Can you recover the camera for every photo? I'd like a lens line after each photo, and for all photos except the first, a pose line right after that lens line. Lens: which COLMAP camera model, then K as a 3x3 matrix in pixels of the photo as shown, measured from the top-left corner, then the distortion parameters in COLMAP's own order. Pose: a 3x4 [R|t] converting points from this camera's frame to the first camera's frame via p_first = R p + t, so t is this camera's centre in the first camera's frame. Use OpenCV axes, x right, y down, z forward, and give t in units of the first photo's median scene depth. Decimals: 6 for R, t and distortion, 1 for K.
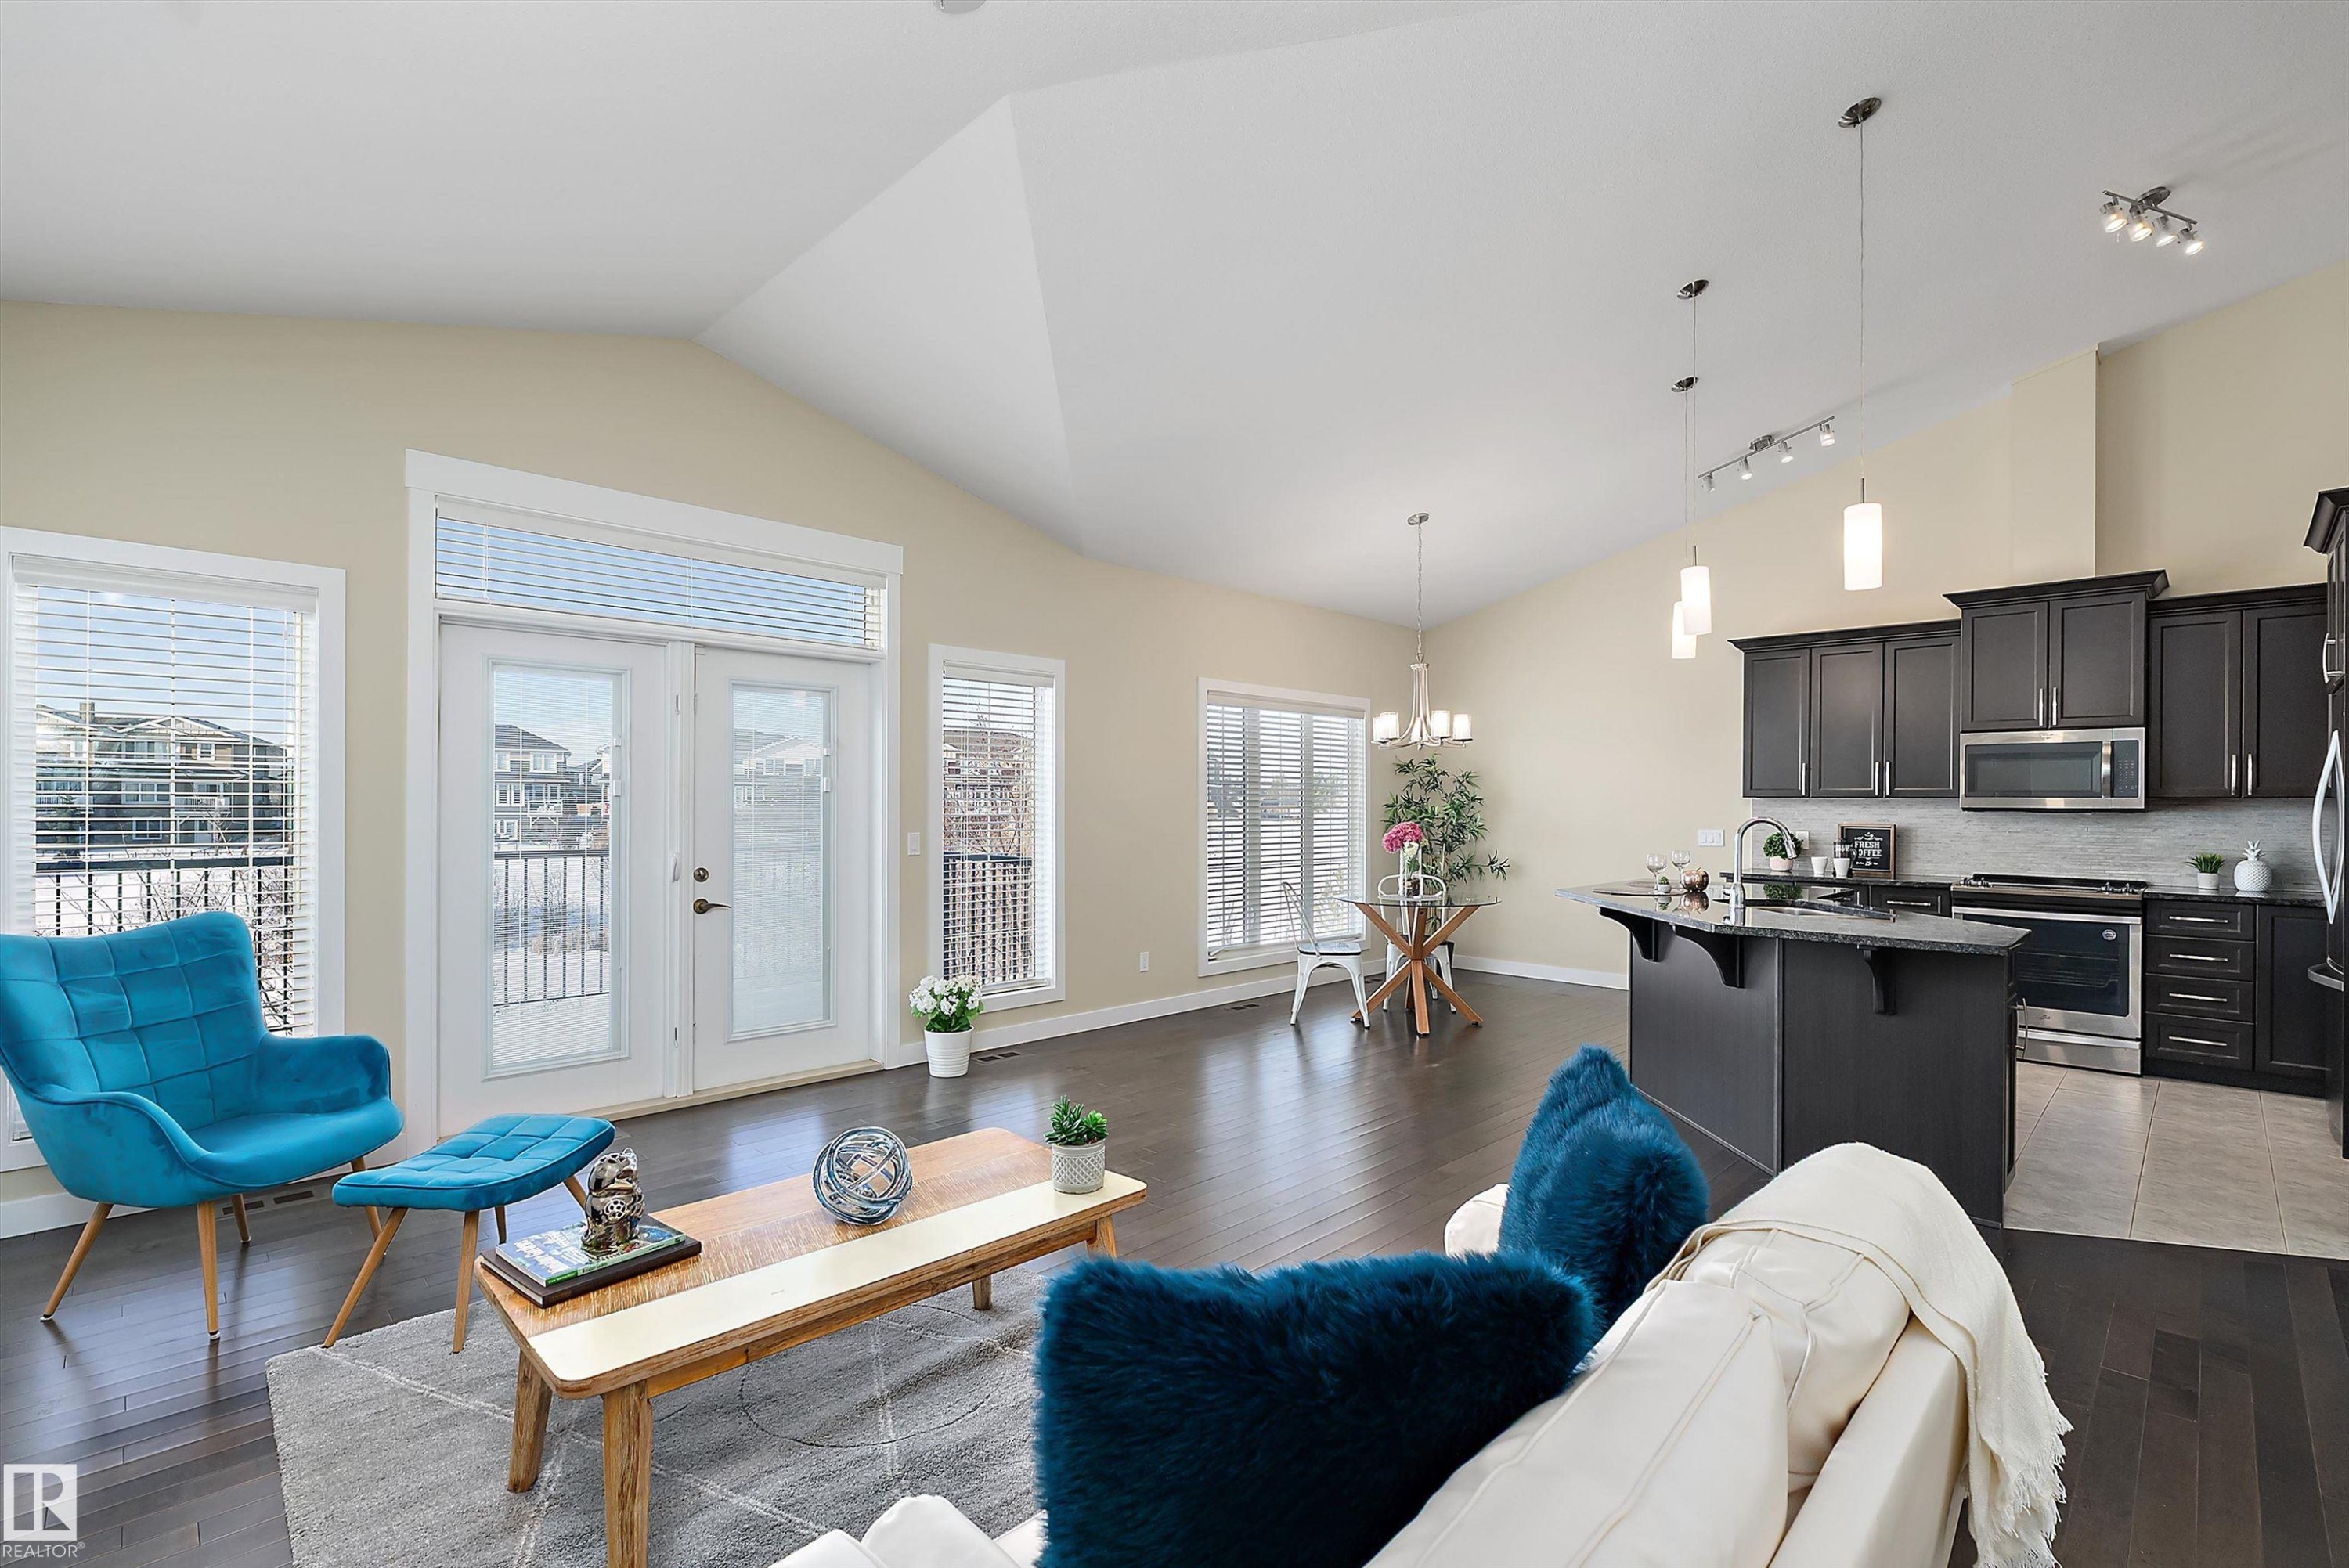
lens RADIAL K [[1064.5, 0, 1166.7], [0, 1064.5, 805.7], [0, 0, 1]] dist [-0.001991, 0.001171]
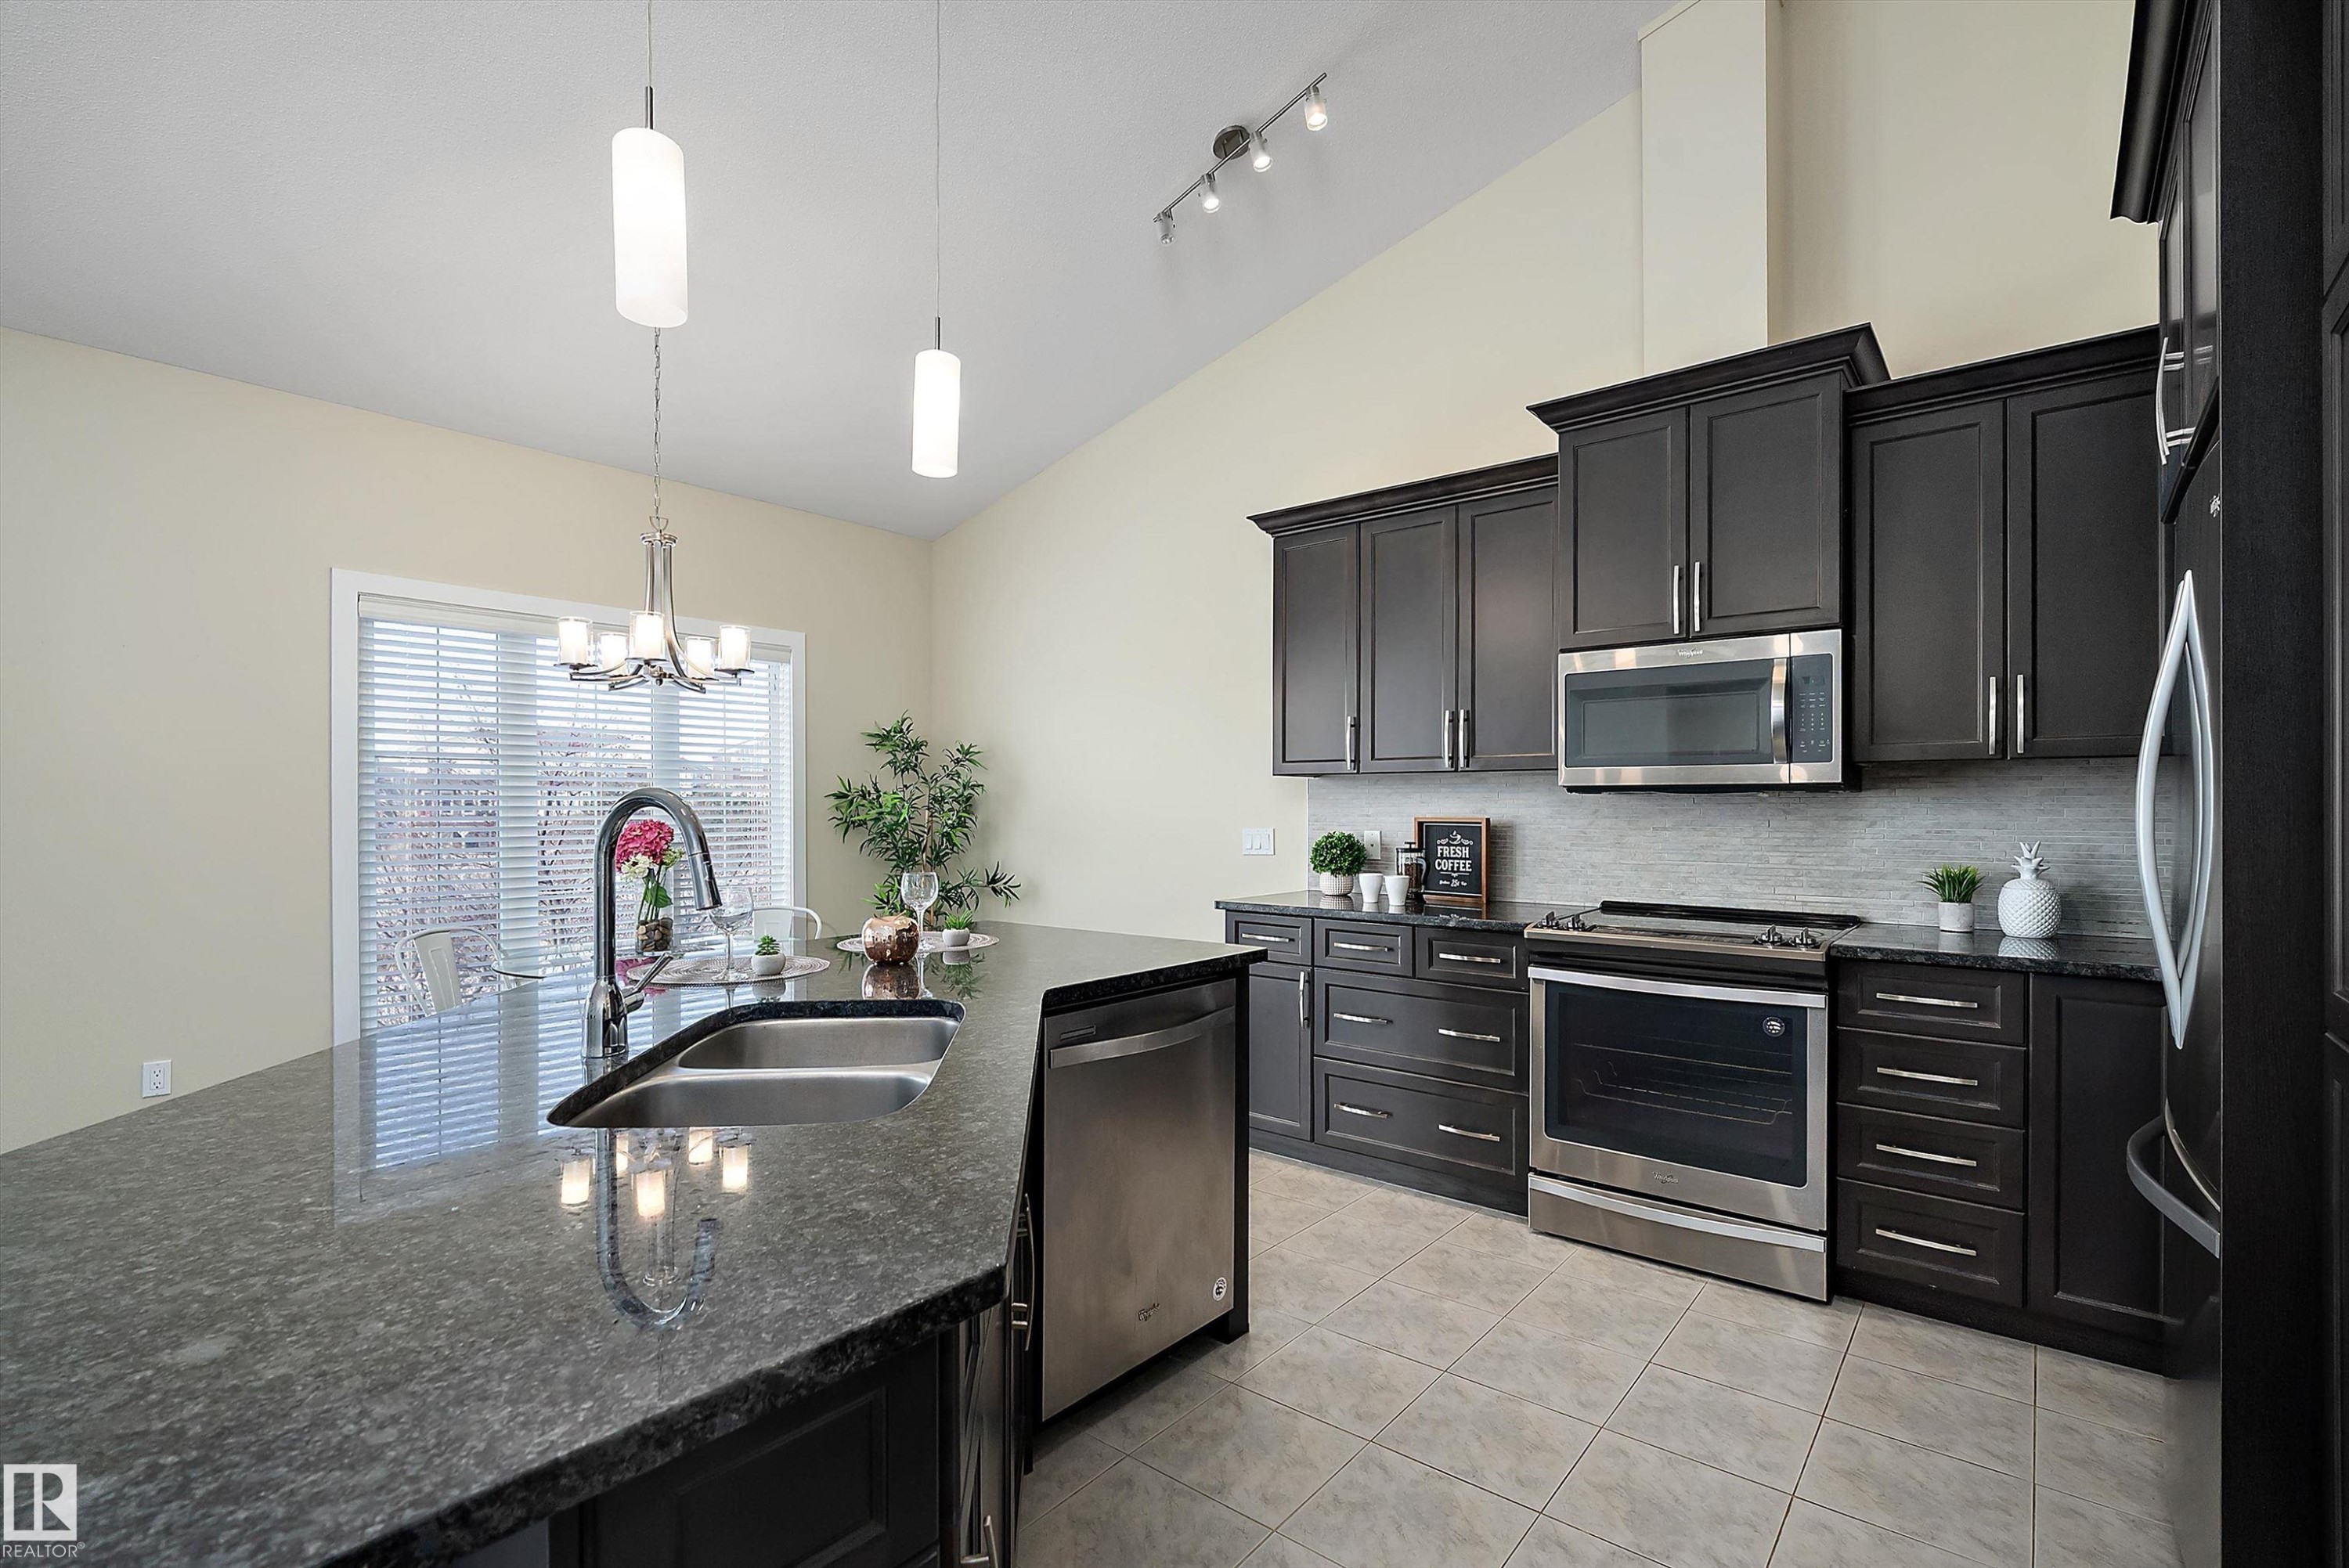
lens RADIAL K [[1063.4, 0, 1166.7], [0, 1063.4, 810.0], [0, 0, 1]] dist [-0.006576, -0.000016]
pose [[0.996104, -0.006538, 0.087944, 0.496003], [0.006299, 0.999976, 0.002992, 0.011286], [-0.087961, -0.002426, 0.996121, 0.464551]]
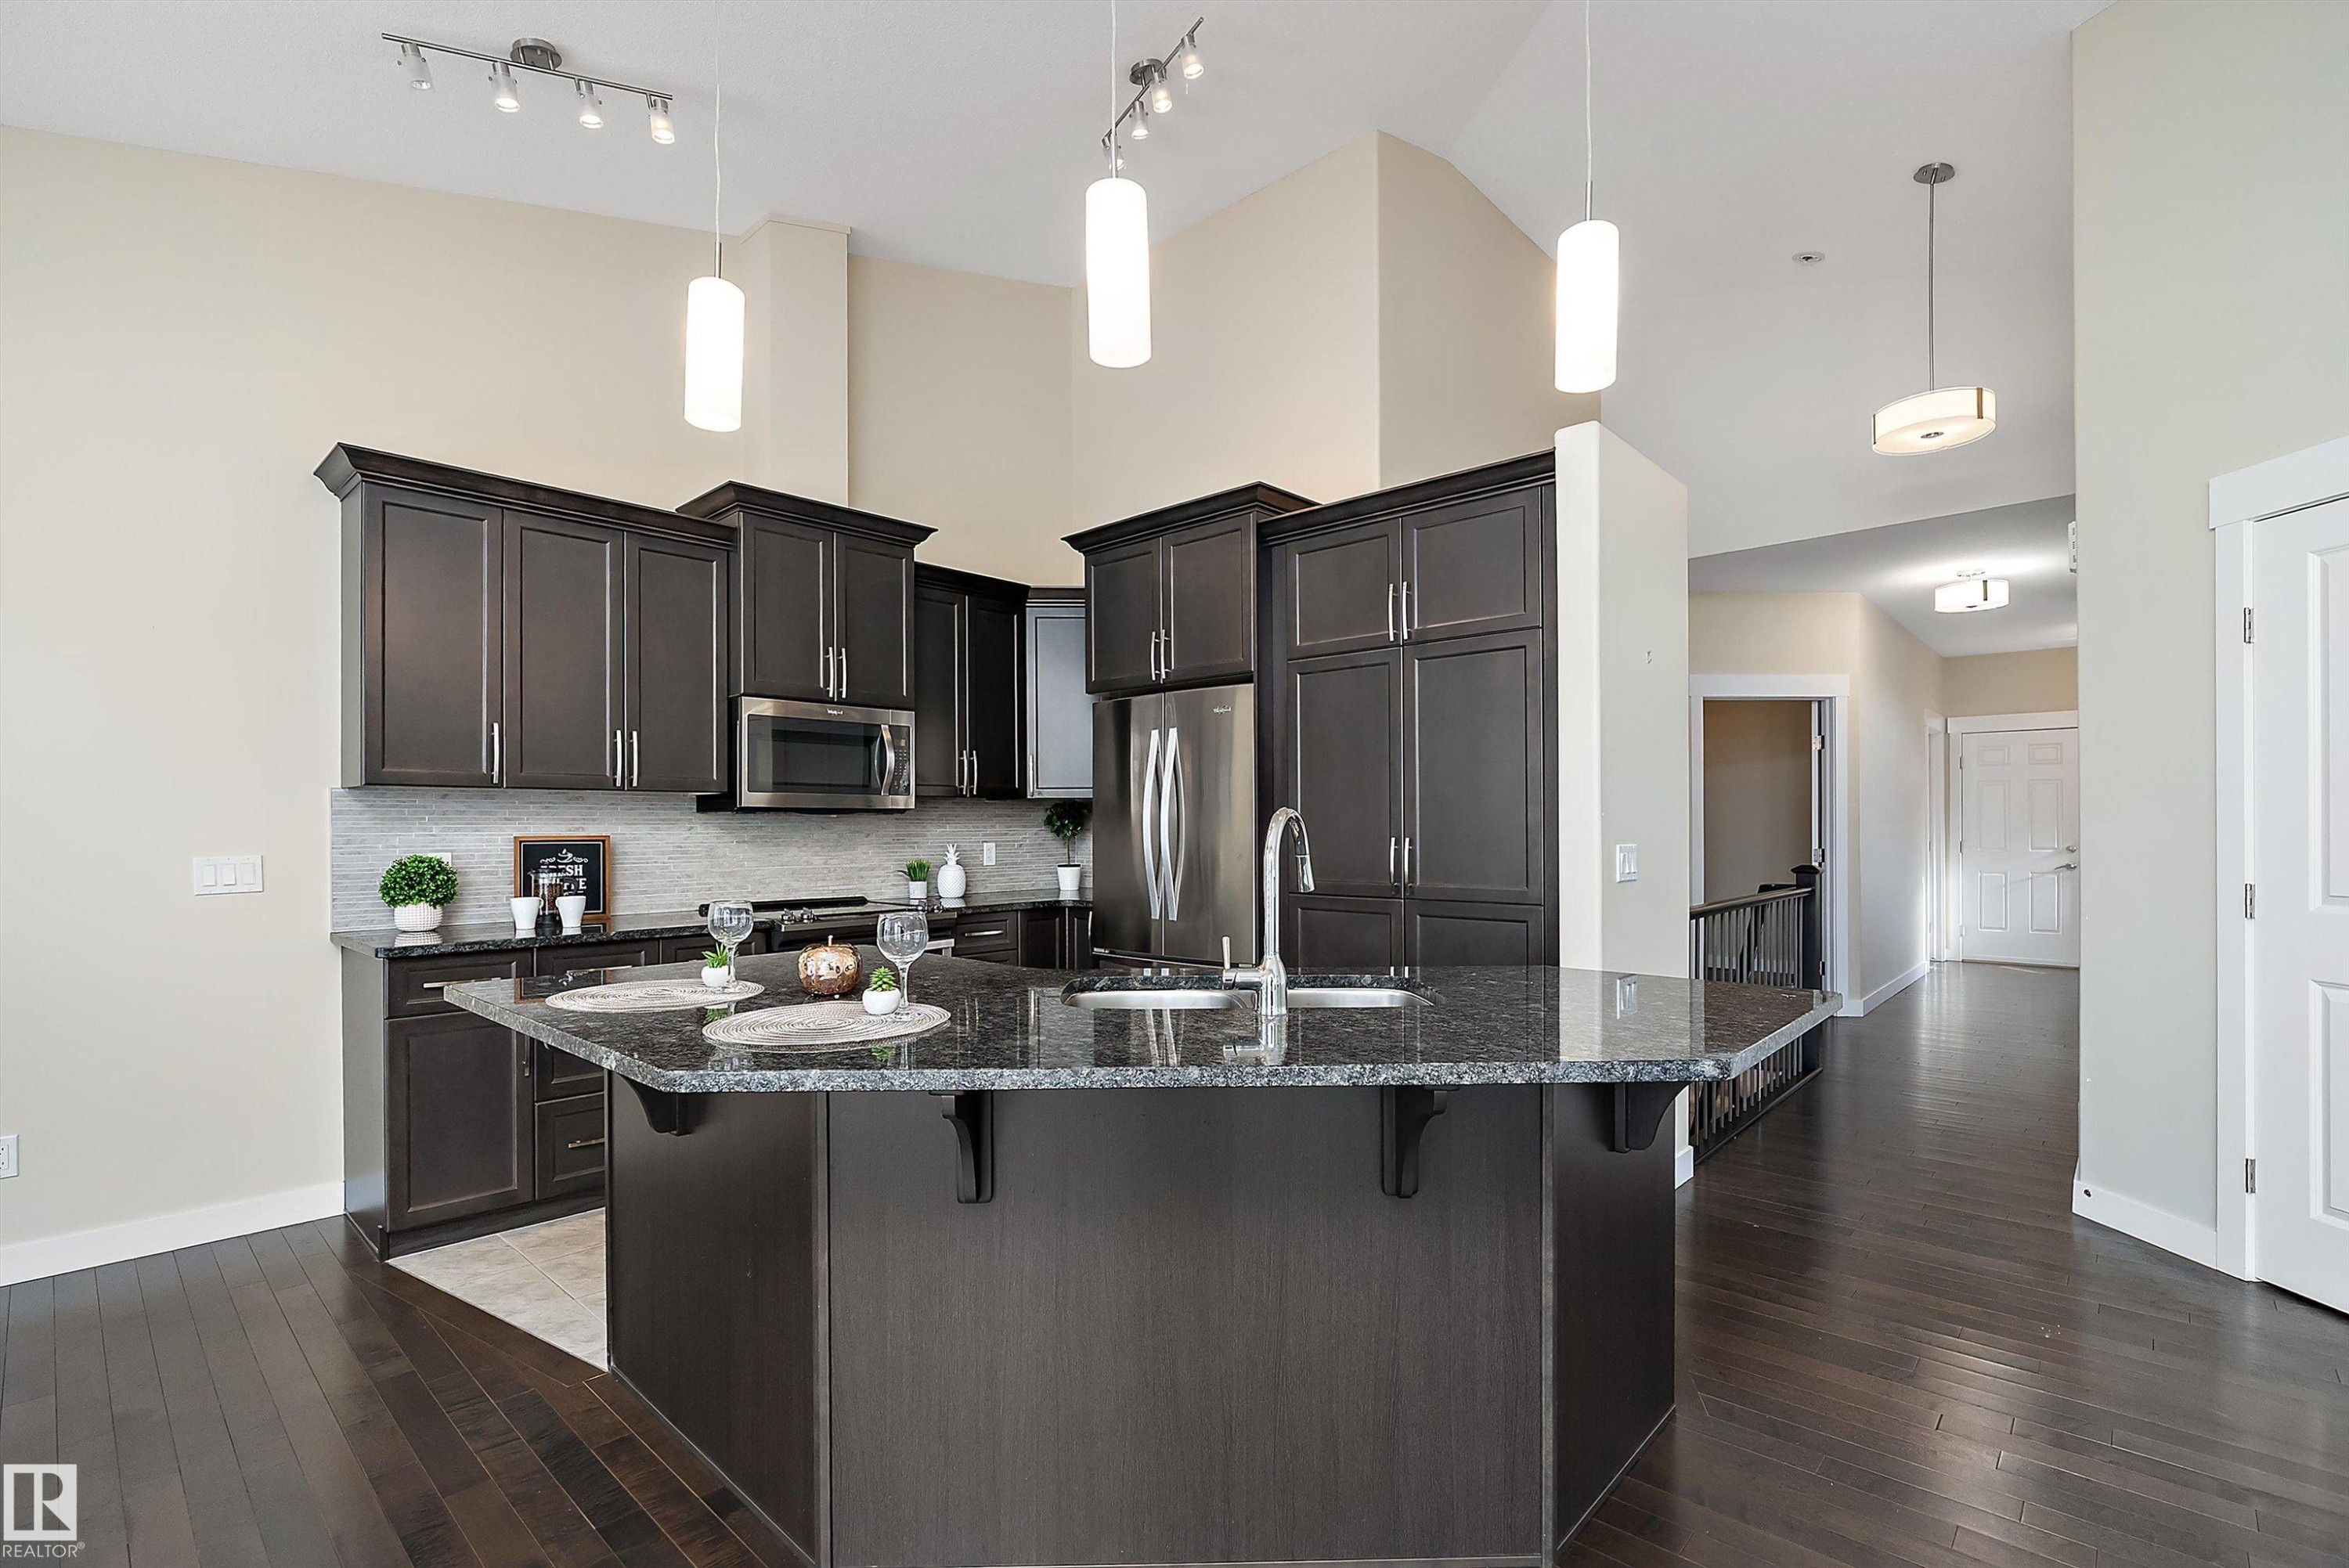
lens RADIAL K [[1072.2, 0, 1140.1], [0, 1072.2, 821.1], [0, 0, 1]] dist [-0.000861, 0.000238]
pose [[-0.010226, -0.004417, 0.999938, 0.068236], [0.002087, 0.999988, 0.004438, 0.007958], [-0.999946, 0.002133, -0.010217, 0.765196]]
